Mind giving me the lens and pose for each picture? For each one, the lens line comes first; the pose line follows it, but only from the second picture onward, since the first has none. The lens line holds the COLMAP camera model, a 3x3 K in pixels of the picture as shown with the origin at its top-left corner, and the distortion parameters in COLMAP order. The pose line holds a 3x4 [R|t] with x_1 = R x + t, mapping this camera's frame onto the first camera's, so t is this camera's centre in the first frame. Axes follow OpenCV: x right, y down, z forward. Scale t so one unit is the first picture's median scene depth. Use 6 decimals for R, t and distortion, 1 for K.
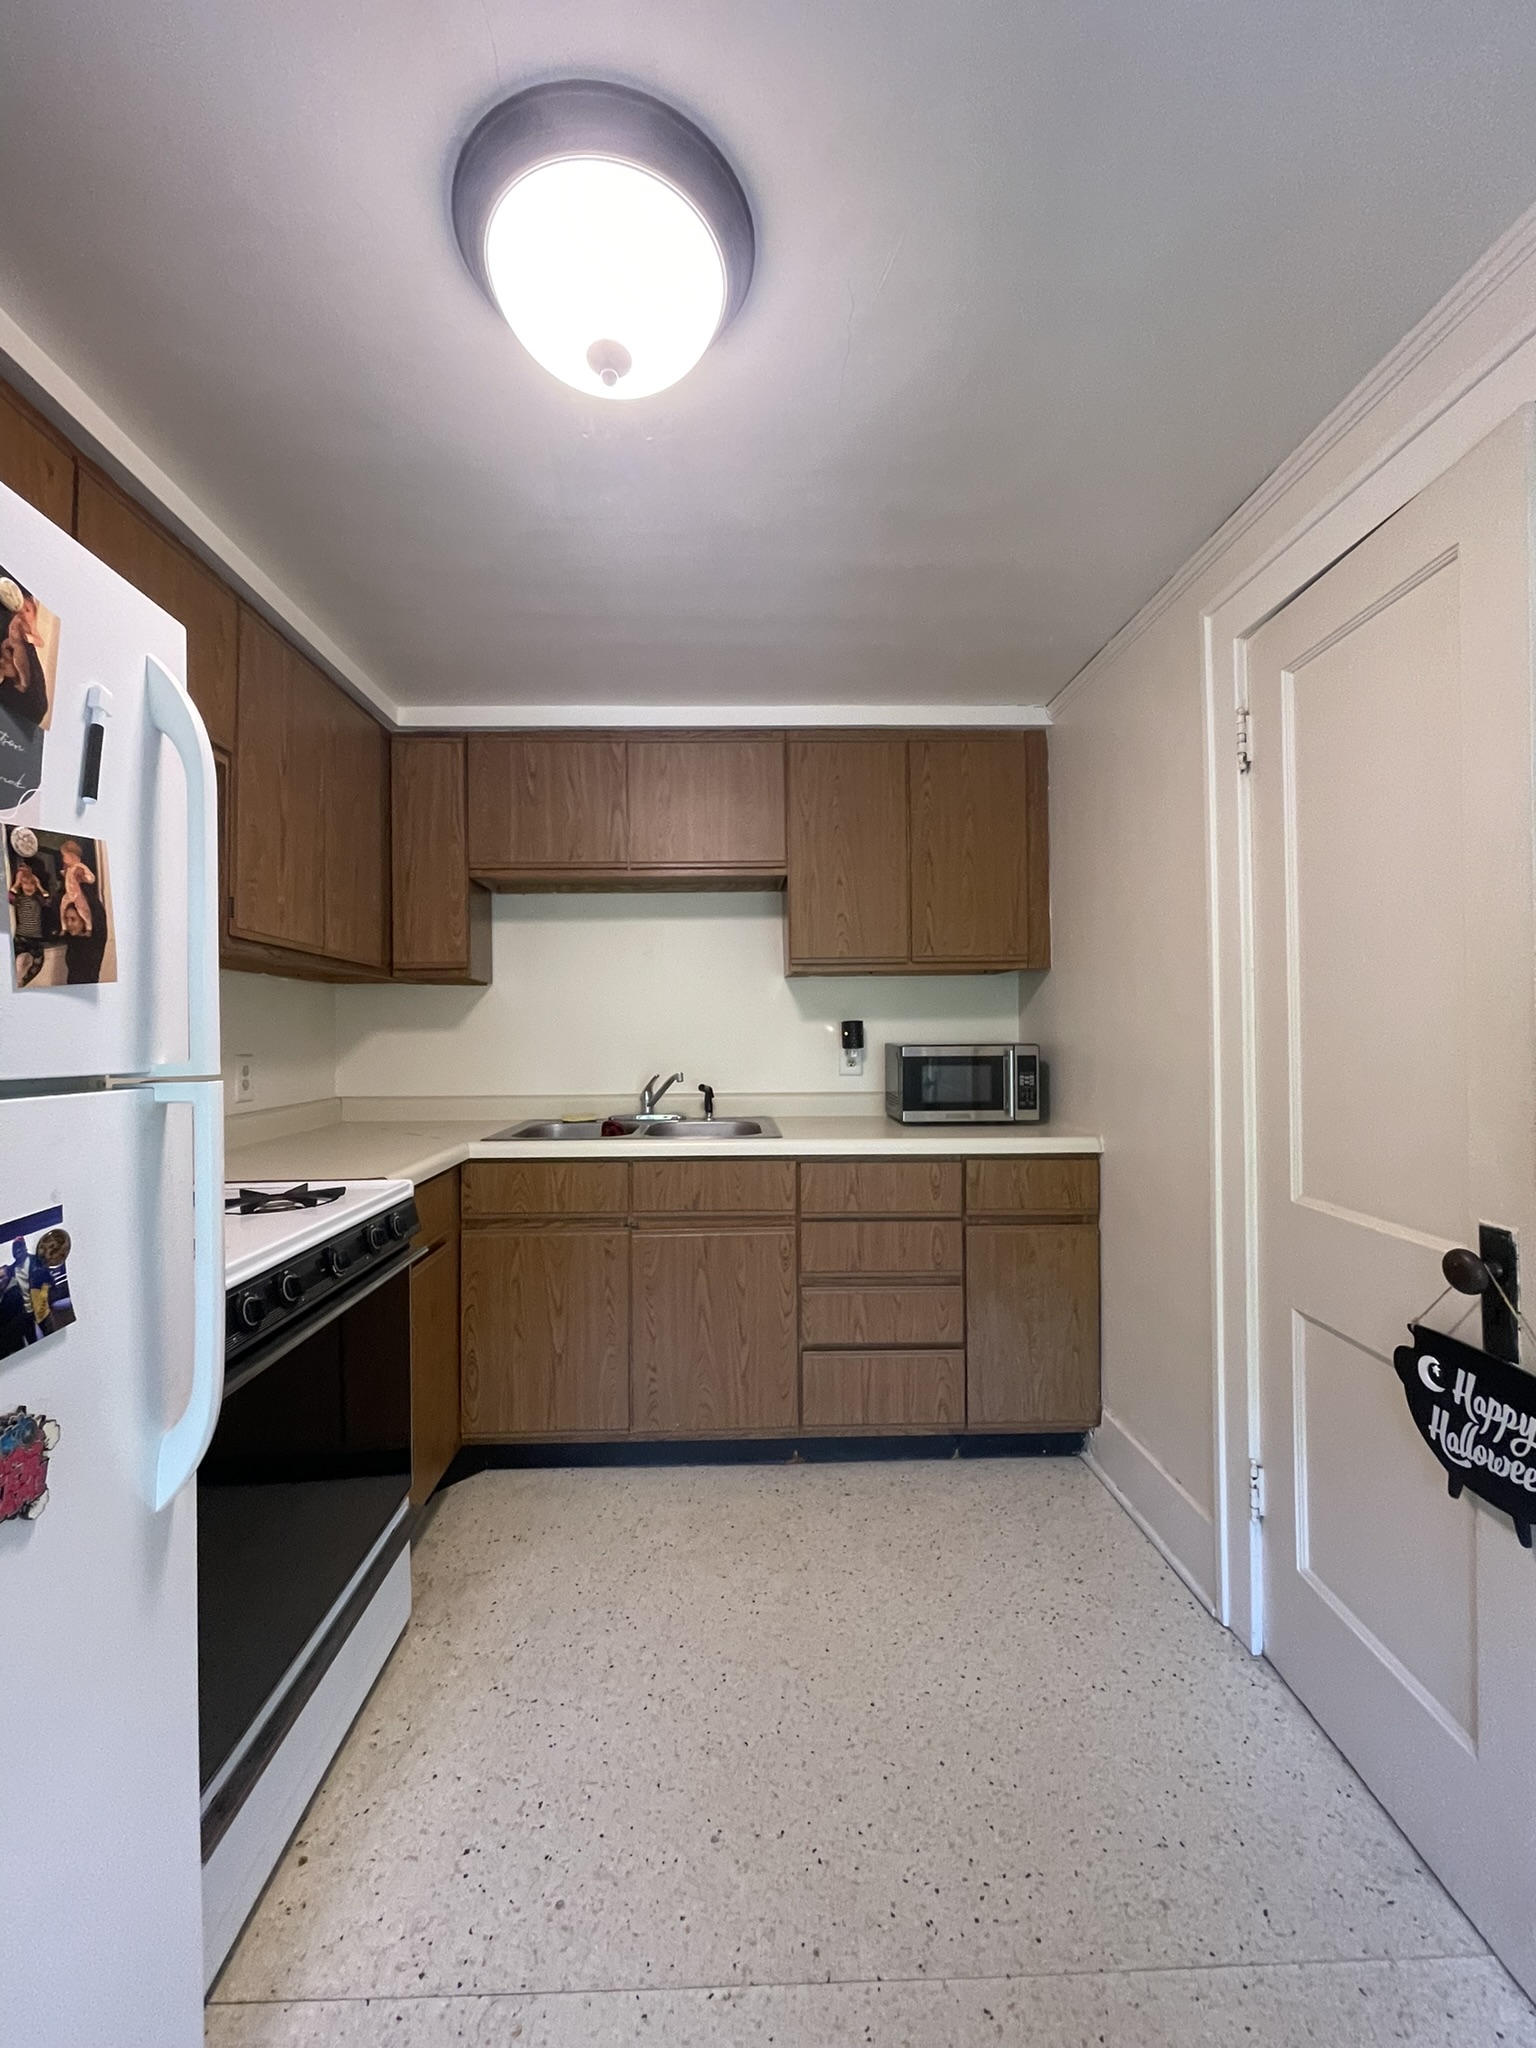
lens RADIAL K [[826.3, 0, 765.1], [0, 826.3, 1020.4], [0, 0, 1]] dist [0.000489, 0.000380]
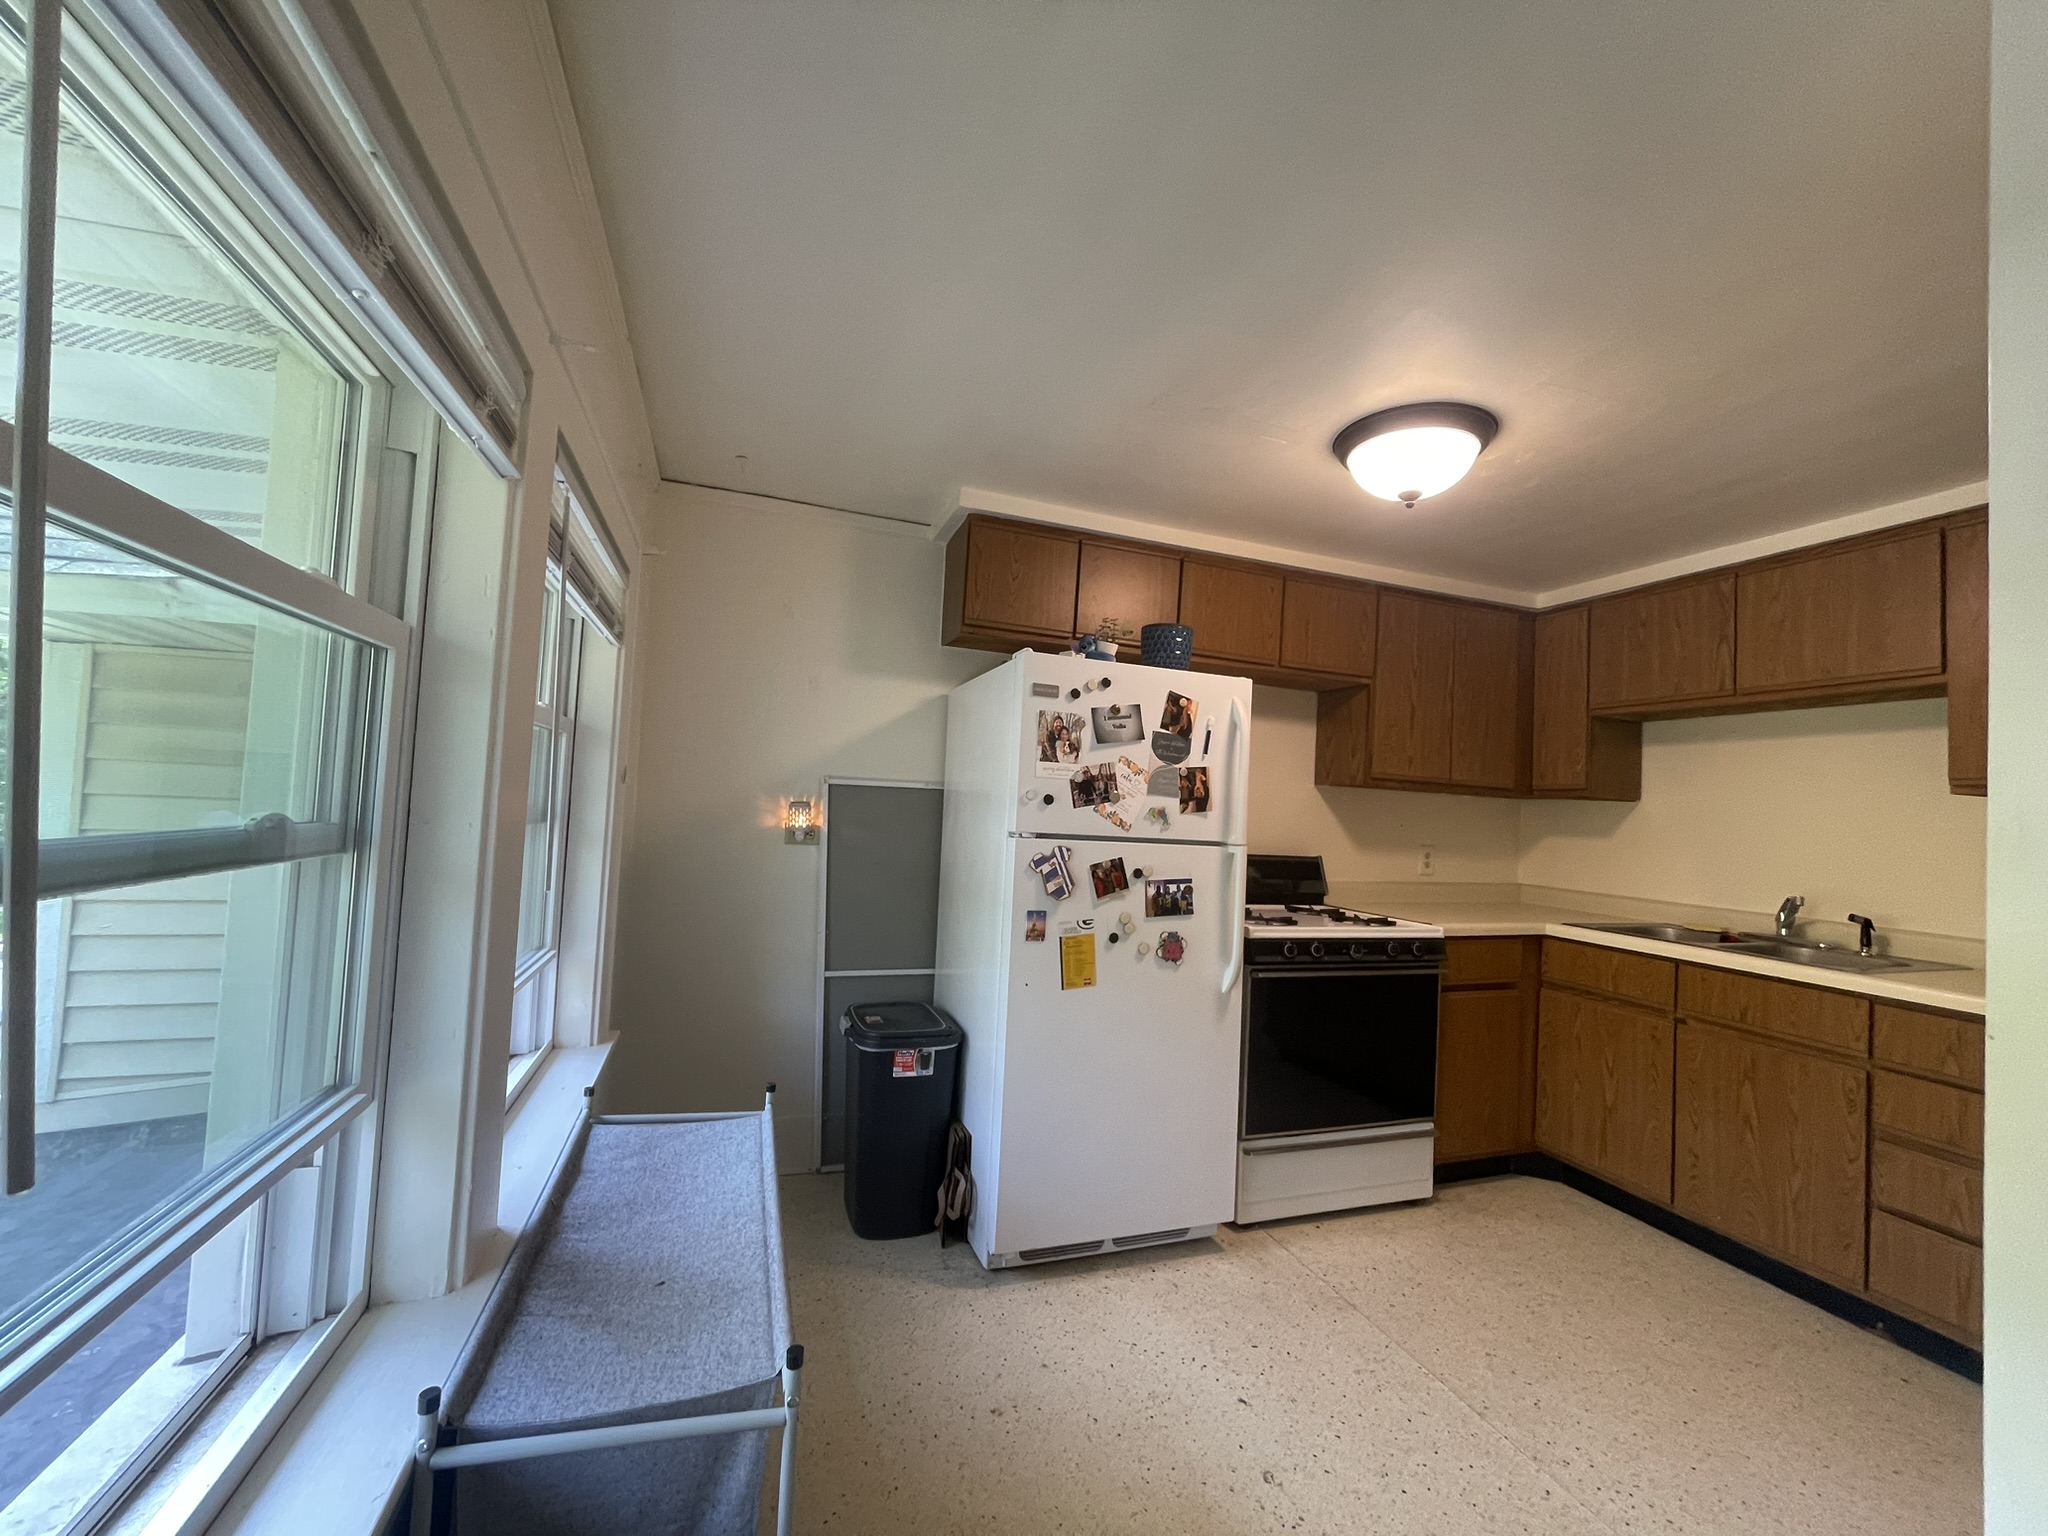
lens RADIAL K [[826.3, 0, 1029.5], [0, 826.3, 776.8], [0, 0, 1]] dist [0.000489, 0.000380]
pose [[0.290394, -0.010852, -0.956846, 0.809436], [-0.035089, 0.999142, -0.021981, -0.033917], [0.956264, 0.039958, 0.289764, -0.228961]]
